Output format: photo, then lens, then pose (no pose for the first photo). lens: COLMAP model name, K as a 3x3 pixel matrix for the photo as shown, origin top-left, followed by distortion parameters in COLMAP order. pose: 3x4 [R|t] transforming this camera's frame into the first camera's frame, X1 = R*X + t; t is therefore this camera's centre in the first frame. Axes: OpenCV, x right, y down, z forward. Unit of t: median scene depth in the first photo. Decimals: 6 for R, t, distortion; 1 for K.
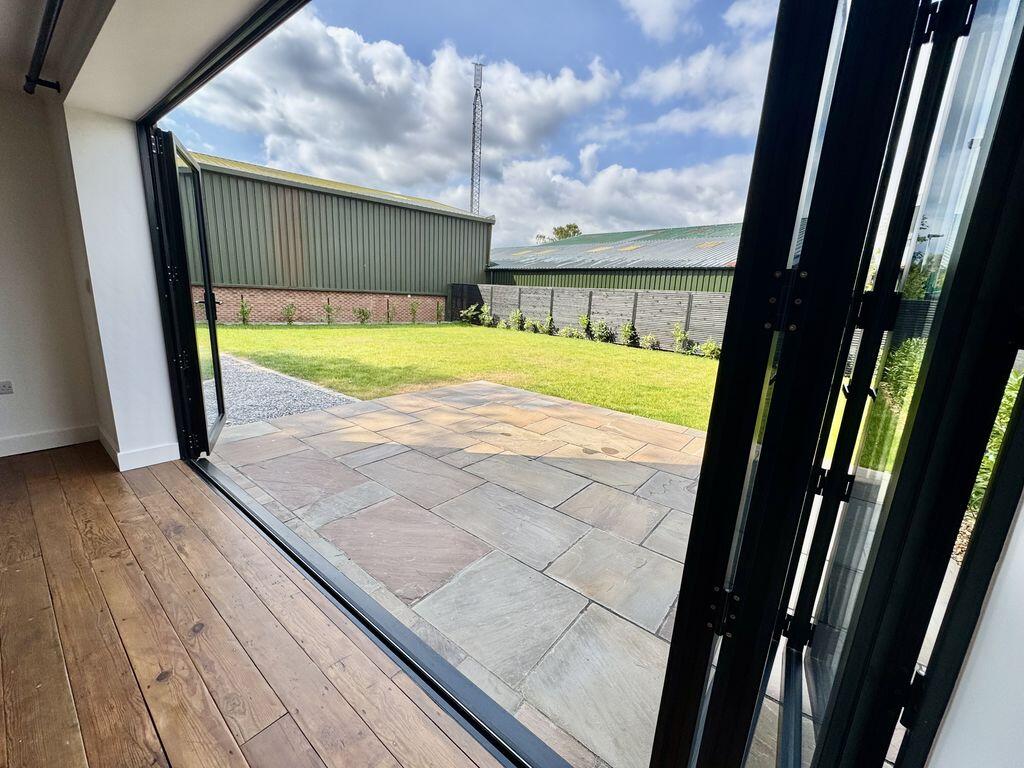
lens RADIAL K [[409.1, 0, 513.2], [0, 409.1, 384.0], [0, 0, 1]] dist [0.000120, 0.000078]
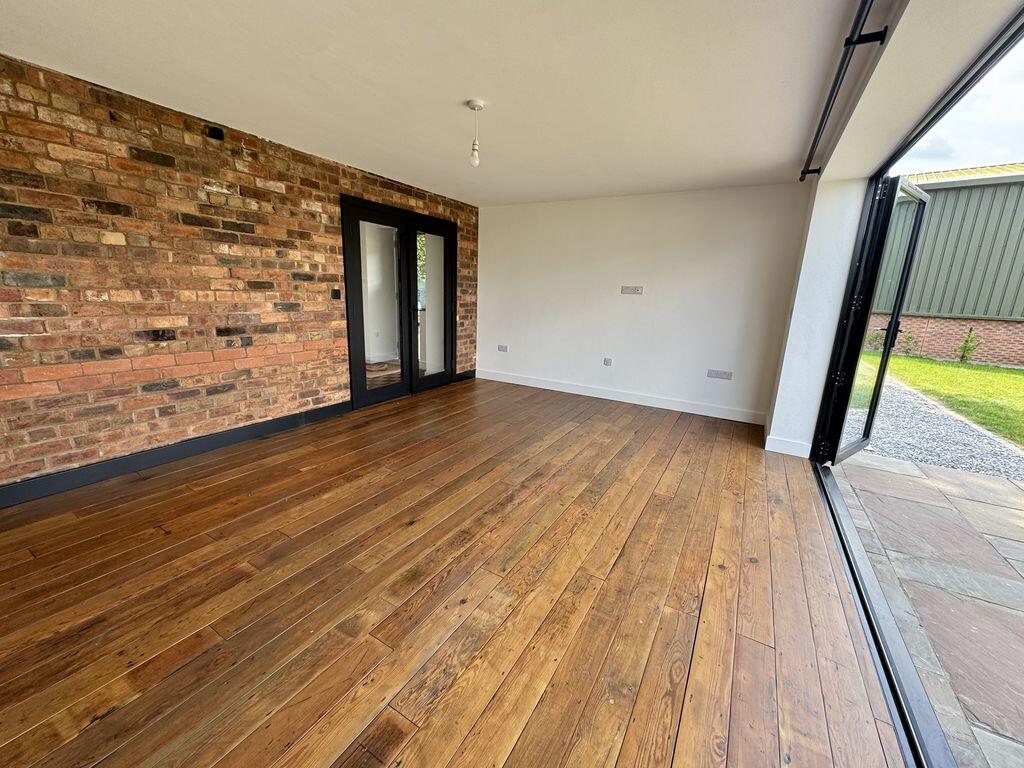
lens RADIAL K [[409.1, 0, 514.2], [0, 409.1, 381.4], [0, 0, 1]] dist [0.000120, 0.000078]
pose [[0.143409, 0.172592, -0.974498, 0.167403], [-0.246755, 0.959814, 0.133678, 0.022934], [0.958408, 0.221292, 0.180234, -0.065363]]
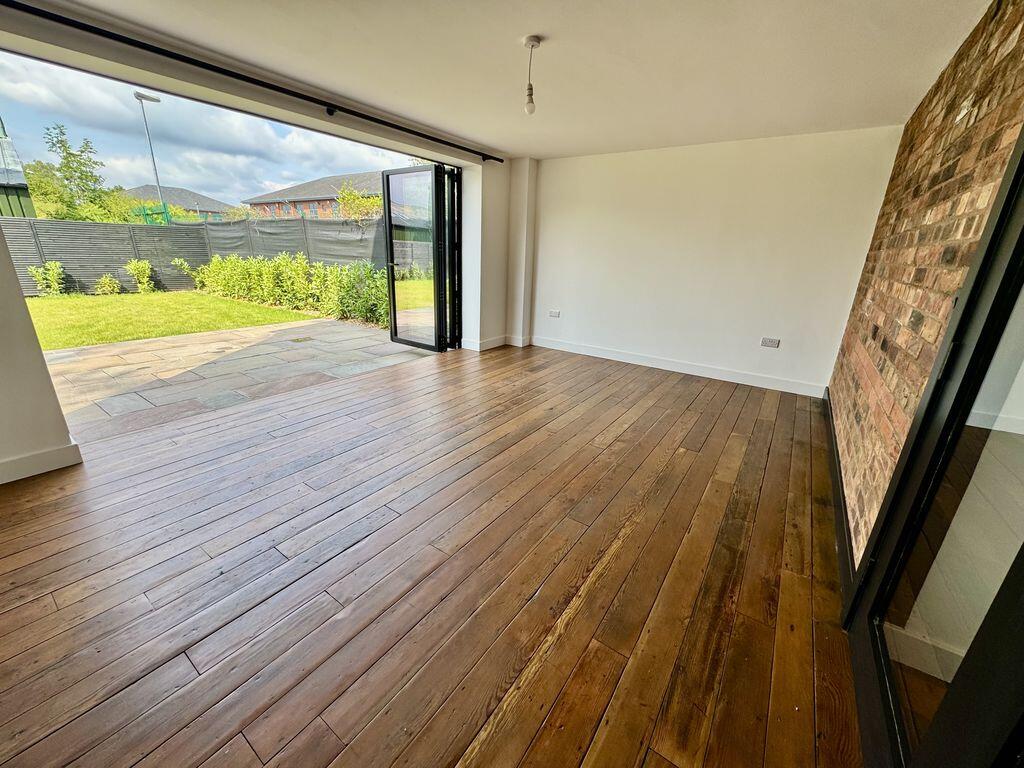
lens RADIAL K [[409.1, 0, 512.1], [0, 409.1, 383.6], [0, 0, 1]] dist [0.000120, 0.000078]
pose [[-0.059117, -0.361202, 0.930612, -1.634150], [0.180856, 0.912939, 0.365832, -0.090851], [-0.981731, 0.189934, 0.011356, 0.030083]]
